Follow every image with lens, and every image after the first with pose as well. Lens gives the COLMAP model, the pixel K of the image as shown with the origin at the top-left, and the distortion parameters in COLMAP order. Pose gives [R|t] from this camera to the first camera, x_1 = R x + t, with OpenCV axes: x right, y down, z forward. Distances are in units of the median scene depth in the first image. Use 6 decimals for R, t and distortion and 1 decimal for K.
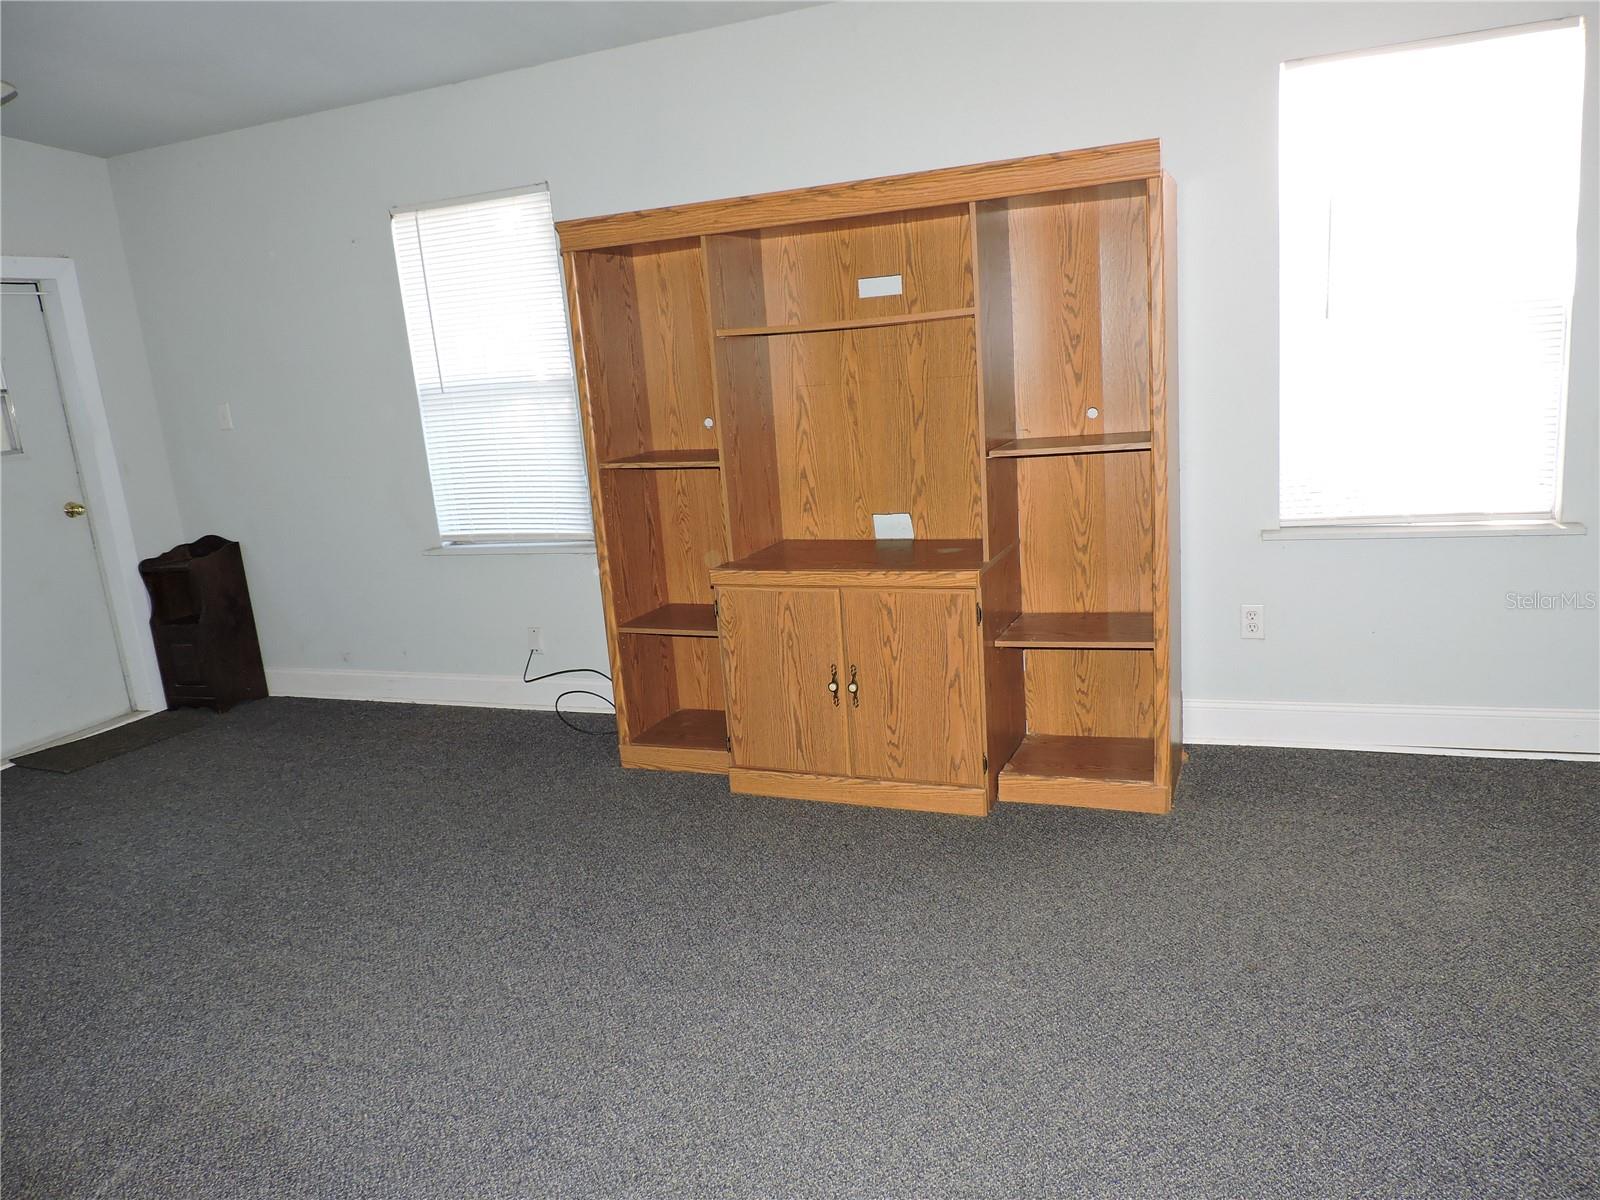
lens RADIAL K [[1139.6, 0, 798.2], [0, 1139.6, 604.6], [0, 0, 1]] dist [-0.015340, -0.004587]
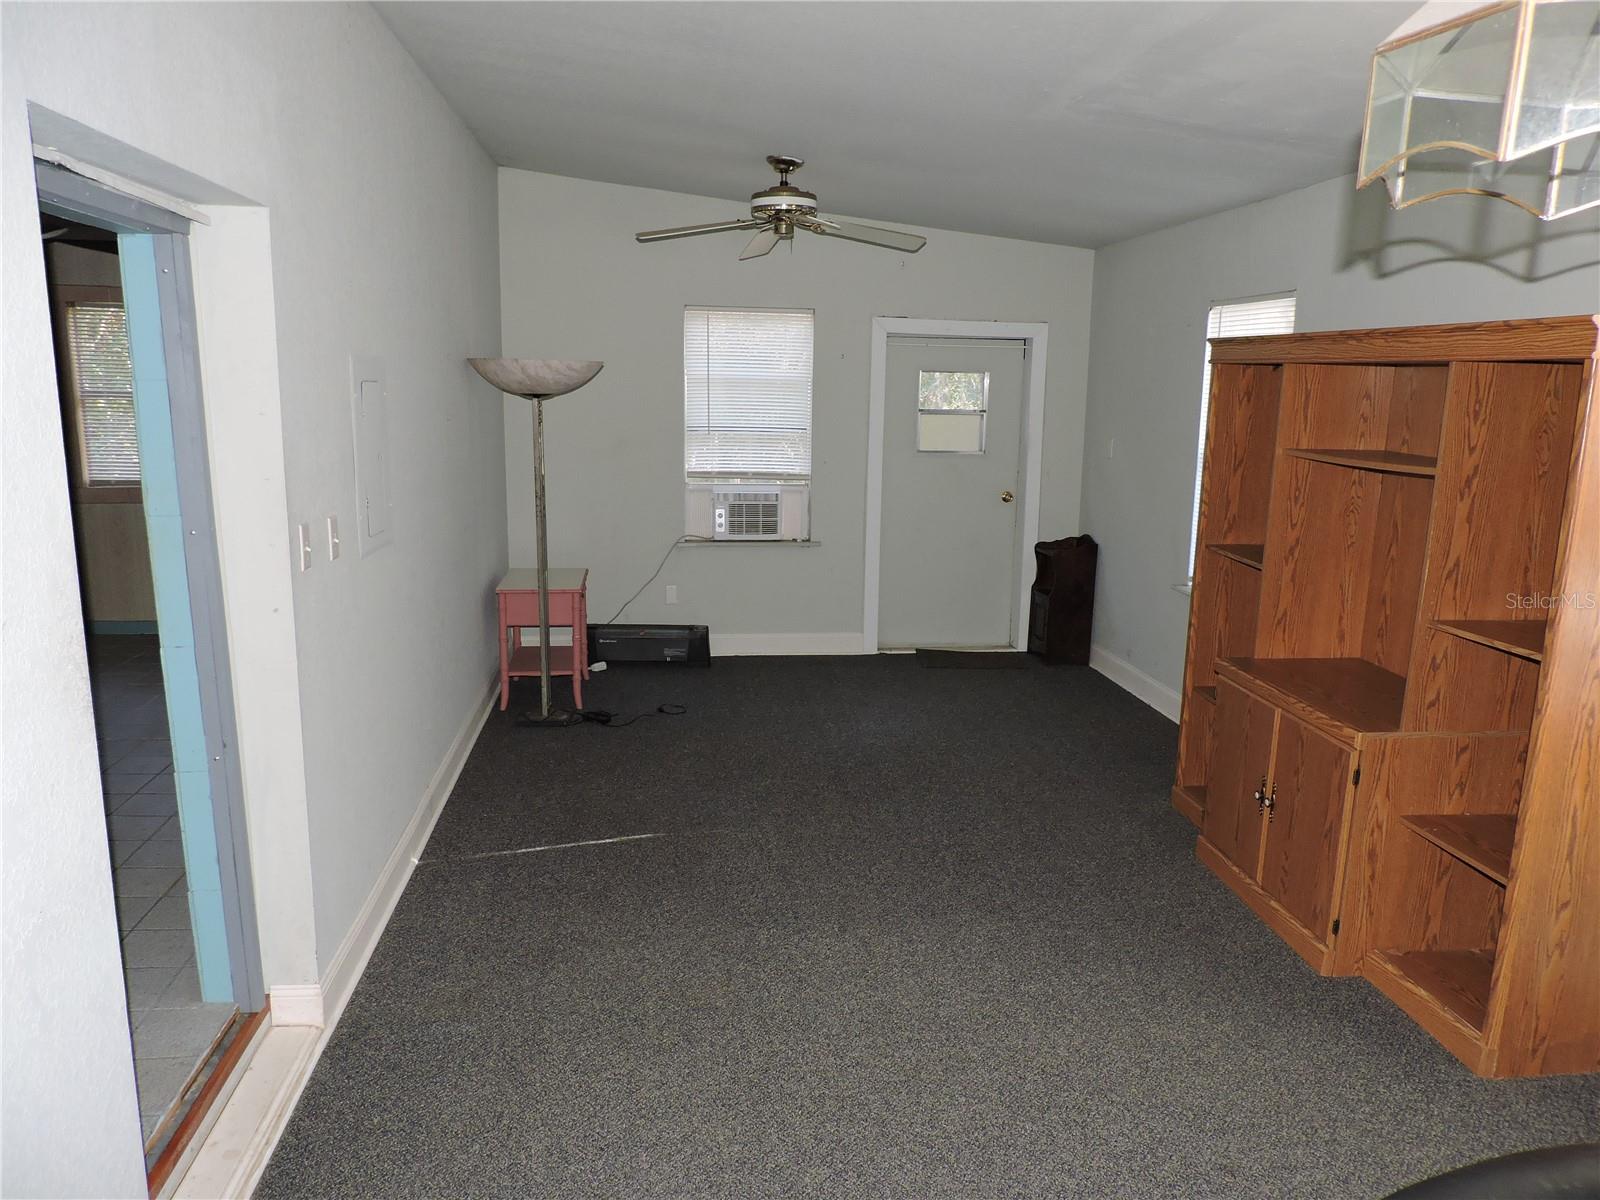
lens RADIAL K [[1139.6, 0, 801.1], [0, 1139.6, 599.2], [0, 0, 1]] dist [-0.015340, -0.004587]
pose [[0.478787, 0.253417, -0.840561, 0.596711], [-0.248463, 0.957404, 0.147118, -0.135638], [0.842038, 0.138410, 0.521358, 0.062508]]
